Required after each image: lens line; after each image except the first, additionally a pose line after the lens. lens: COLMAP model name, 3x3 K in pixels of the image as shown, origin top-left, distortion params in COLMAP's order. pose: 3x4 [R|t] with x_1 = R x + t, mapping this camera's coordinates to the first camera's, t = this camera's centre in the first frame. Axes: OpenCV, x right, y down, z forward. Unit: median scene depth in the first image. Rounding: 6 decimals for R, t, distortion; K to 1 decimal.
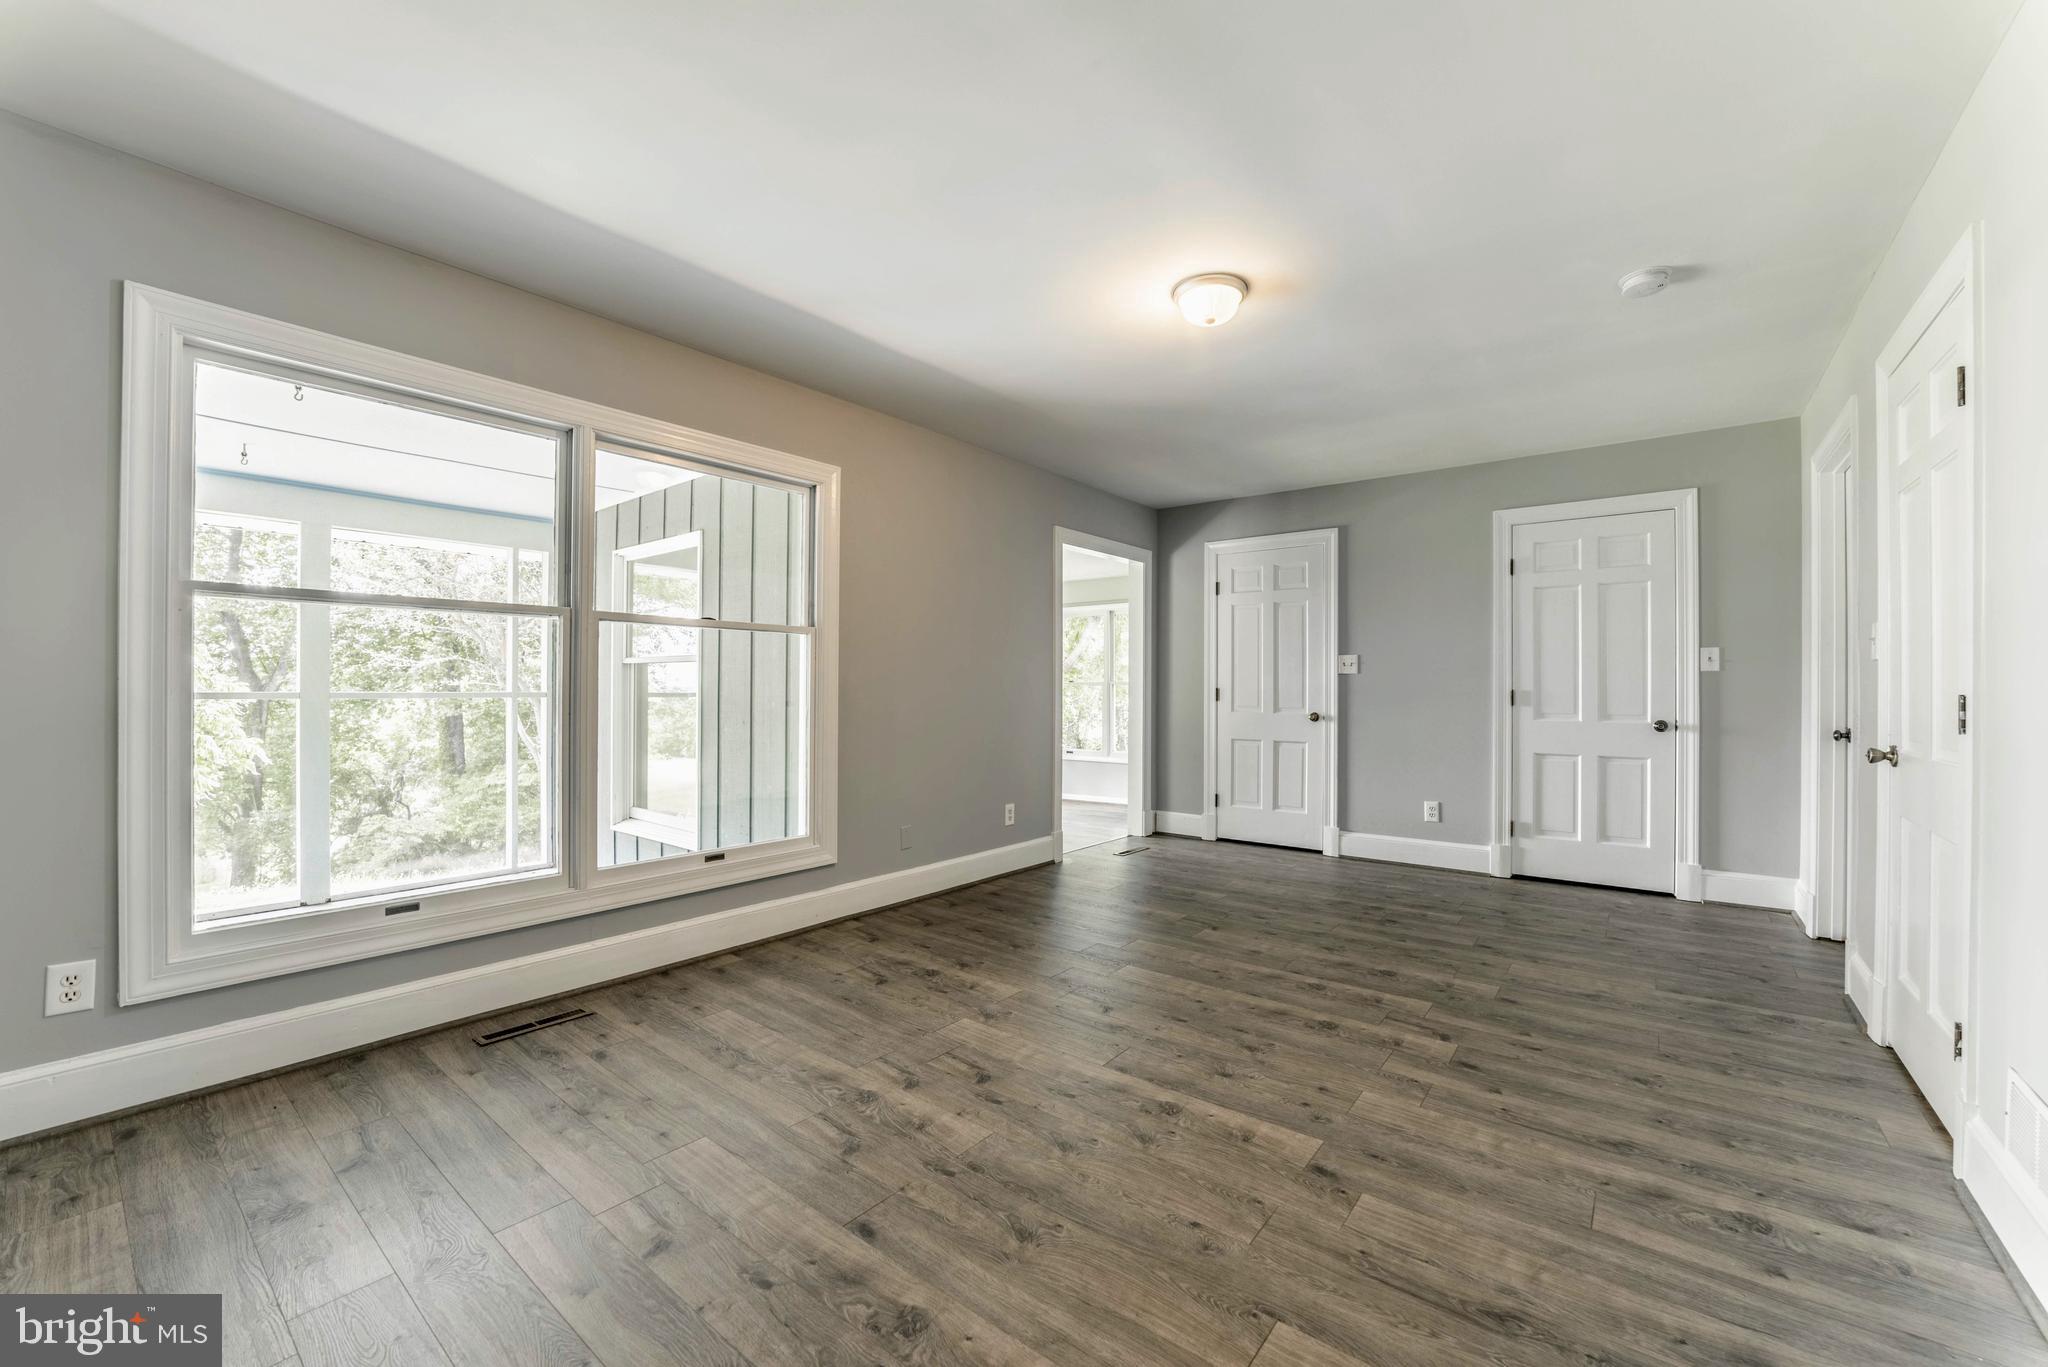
lens RADIAL K [[803.0, 0, 1033.8], [0, 803.0, 692.1], [0, 0, 1]] dist [-0.033809, 0.006830]
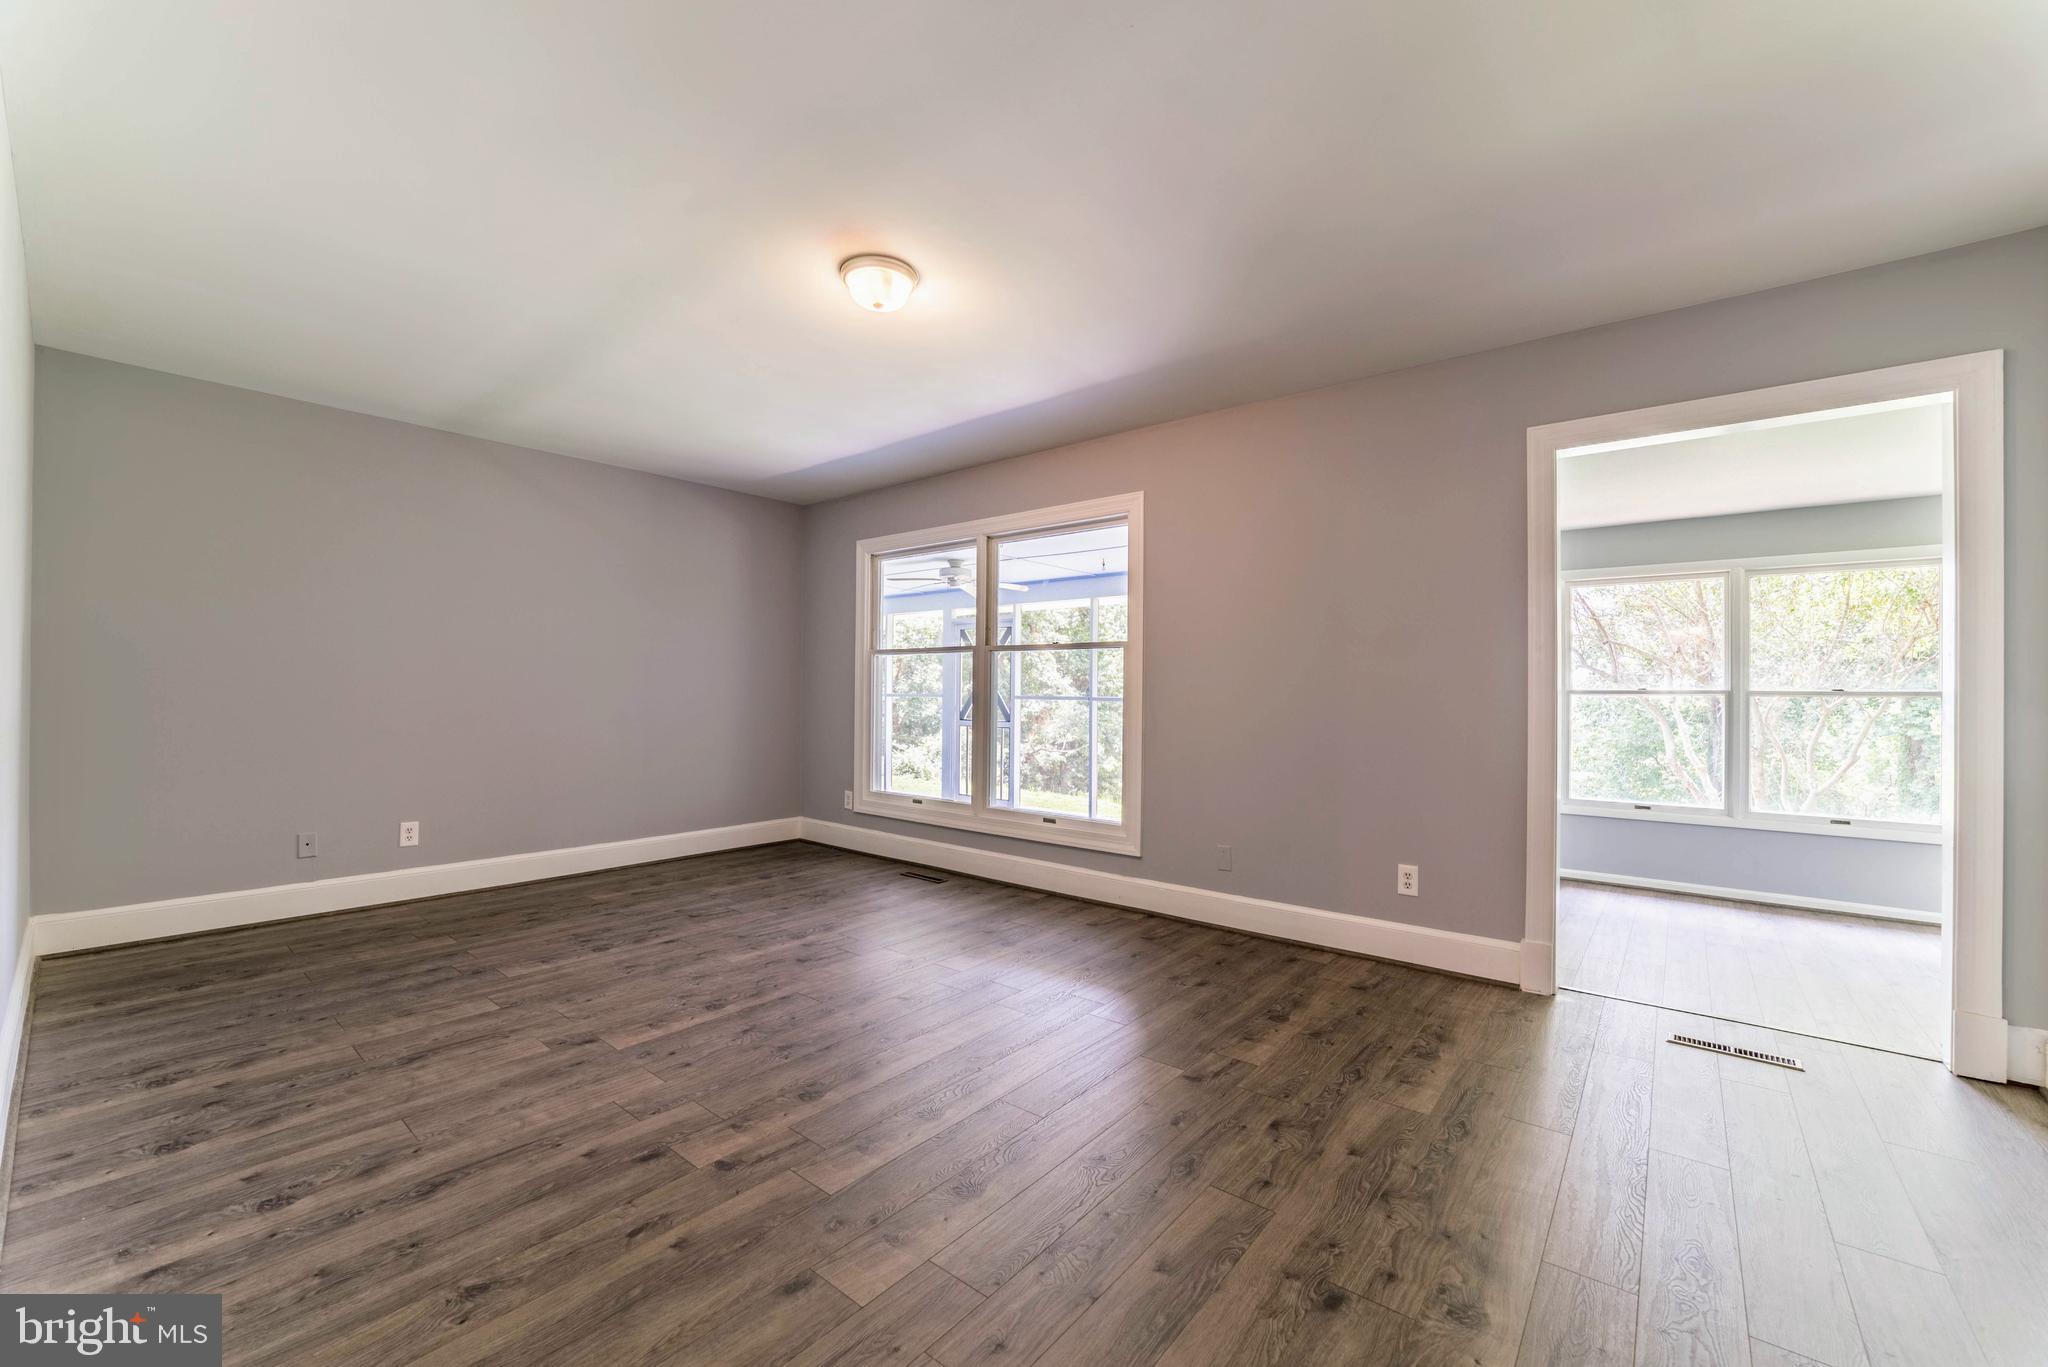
lens RADIAL K [[803.0, 0, 1028.0], [0, 803.0, 687.4], [0, 0, 1]] dist [-0.033809, 0.006830]
pose [[-0.015238, -0.011175, -0.999821, 1.609346], [-0.015883, 0.999814, -0.010933, -0.001560], [0.999758, 0.015714, -0.015412, 1.654454]]
